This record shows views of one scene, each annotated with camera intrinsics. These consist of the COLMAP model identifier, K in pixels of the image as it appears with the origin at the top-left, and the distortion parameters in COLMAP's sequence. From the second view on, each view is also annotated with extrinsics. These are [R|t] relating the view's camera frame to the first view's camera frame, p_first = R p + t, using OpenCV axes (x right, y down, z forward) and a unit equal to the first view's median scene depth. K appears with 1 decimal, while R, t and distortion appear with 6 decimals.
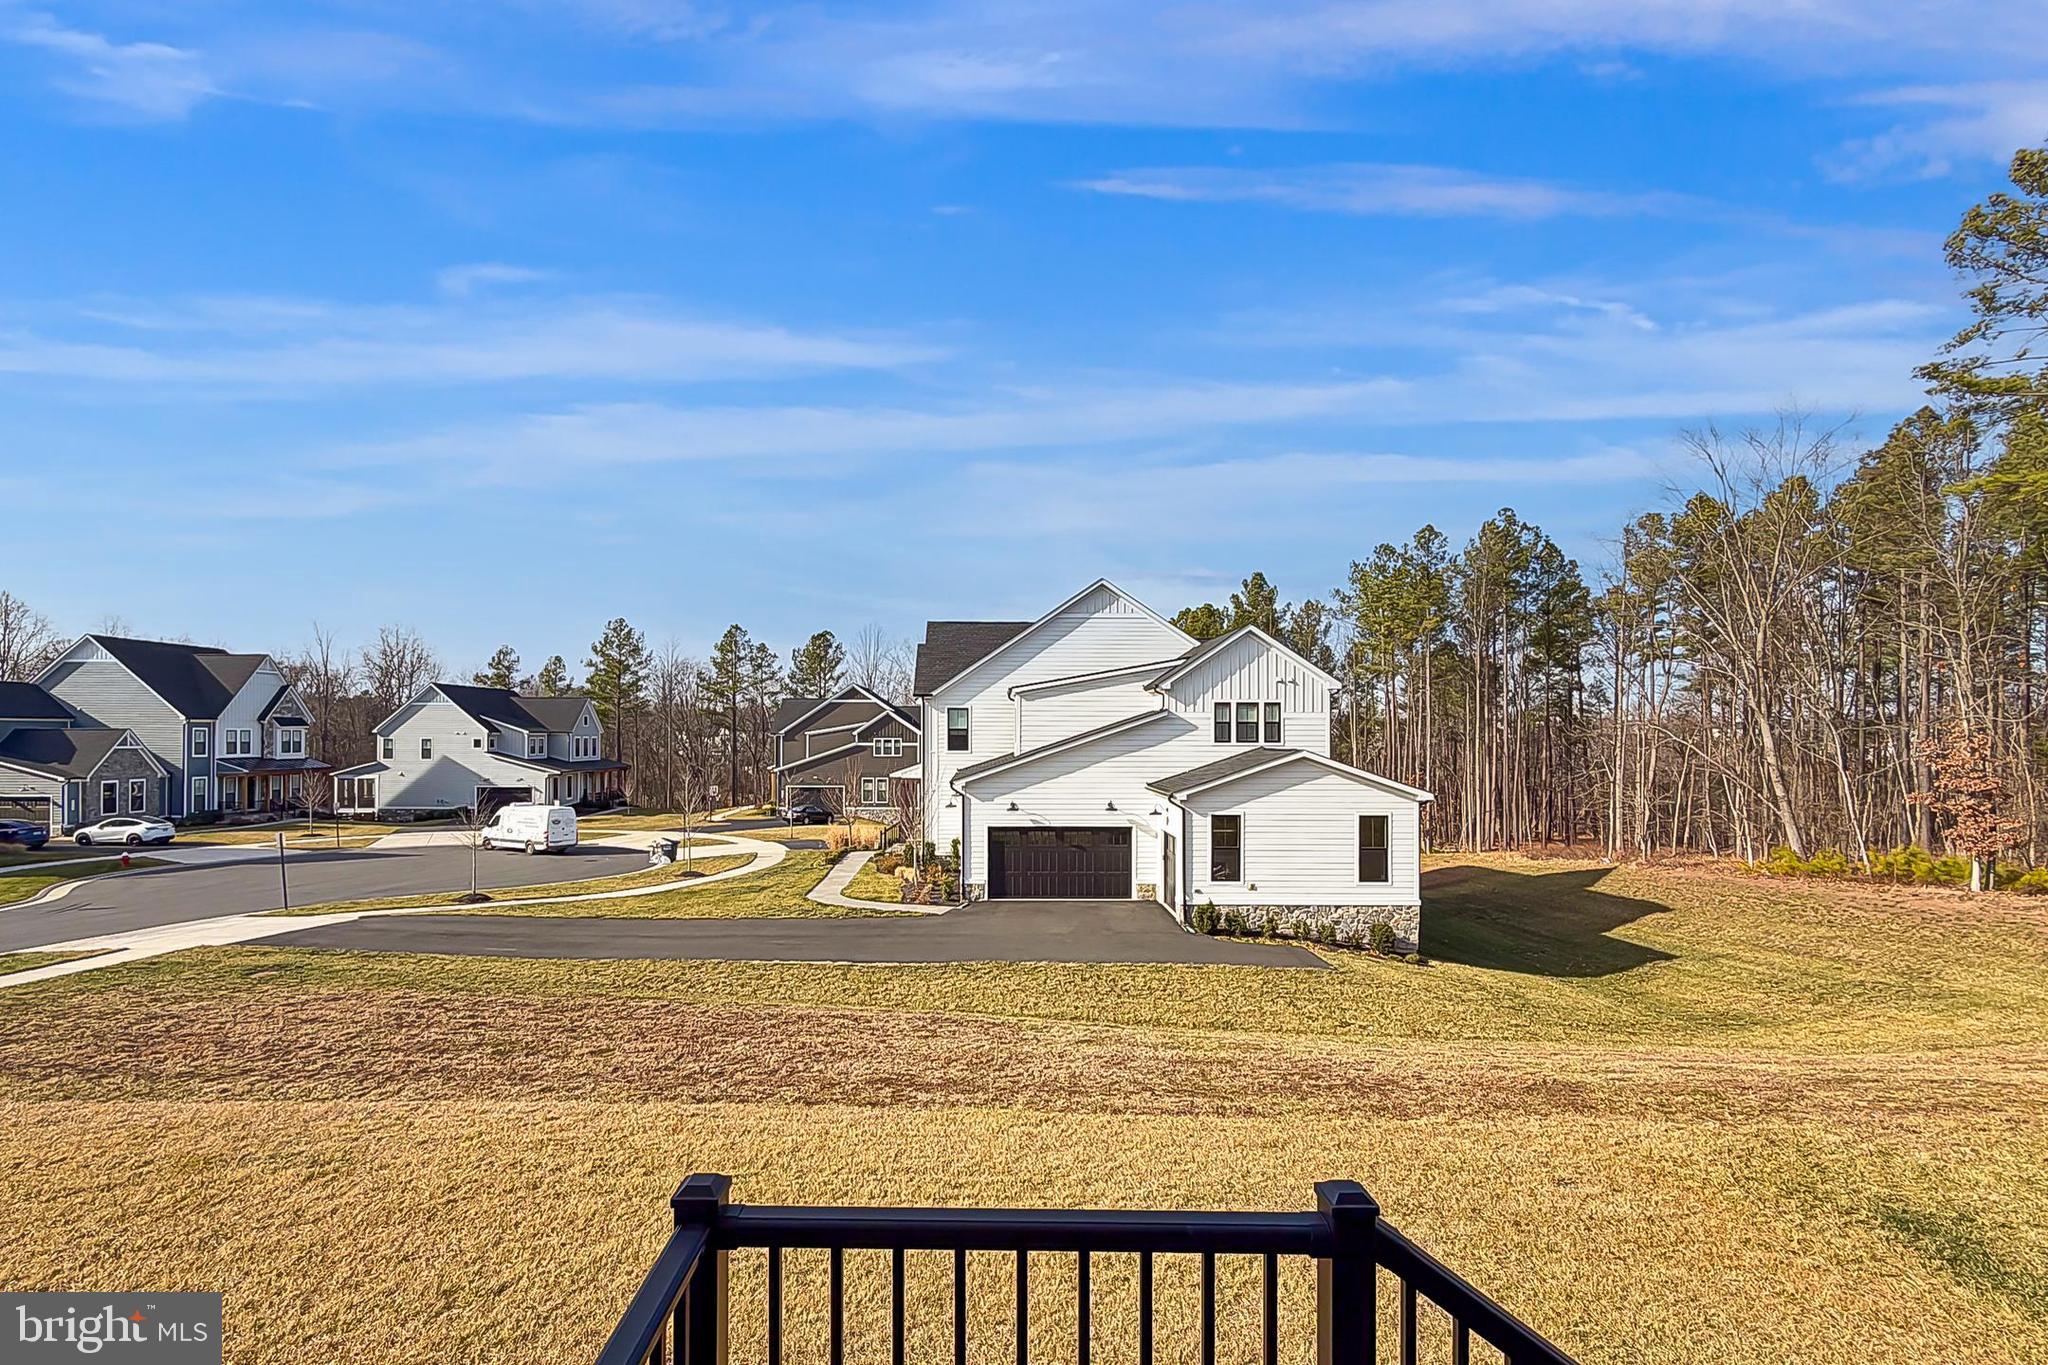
lens RADIAL K [[854.0, 0, 992.5], [0, 854.0, 731.6], [0, 0, 1]] dist [-0.001946, -0.000085]
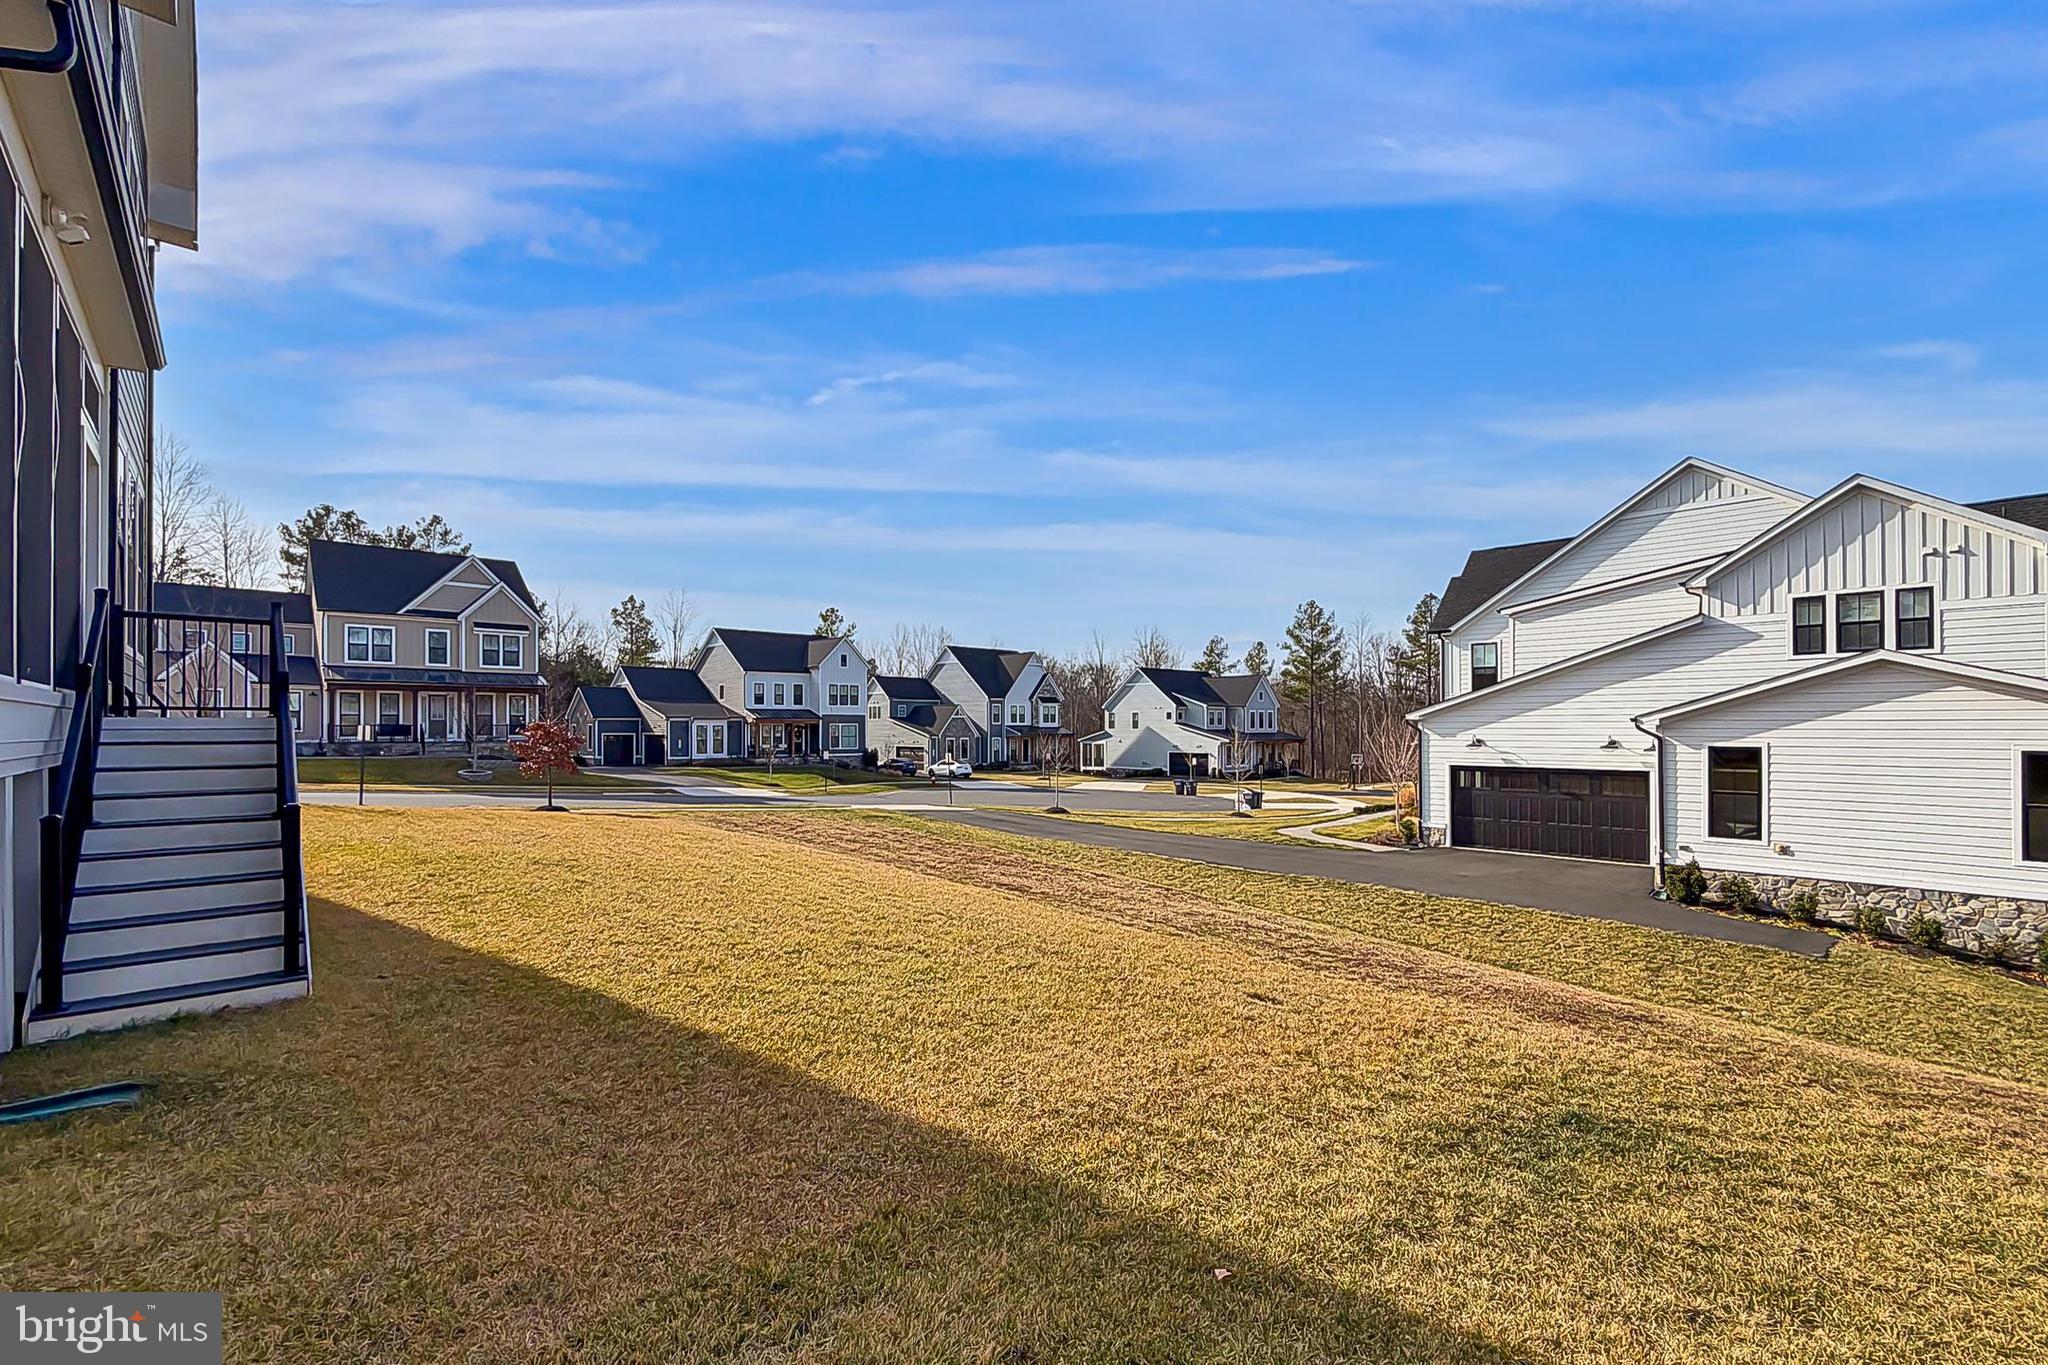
lens RADIAL K [[854.0, 0, 992.5], [0, 854.0, 731.6], [0, 0, 1]] dist [-0.001946, -0.000085]
pose [[0.664590, 0.001666, -0.747206, 0.165293], [0.007027, 0.999939, 0.008480, 0.030985], [0.747175, -0.010886, 0.664538, 0.021215]]
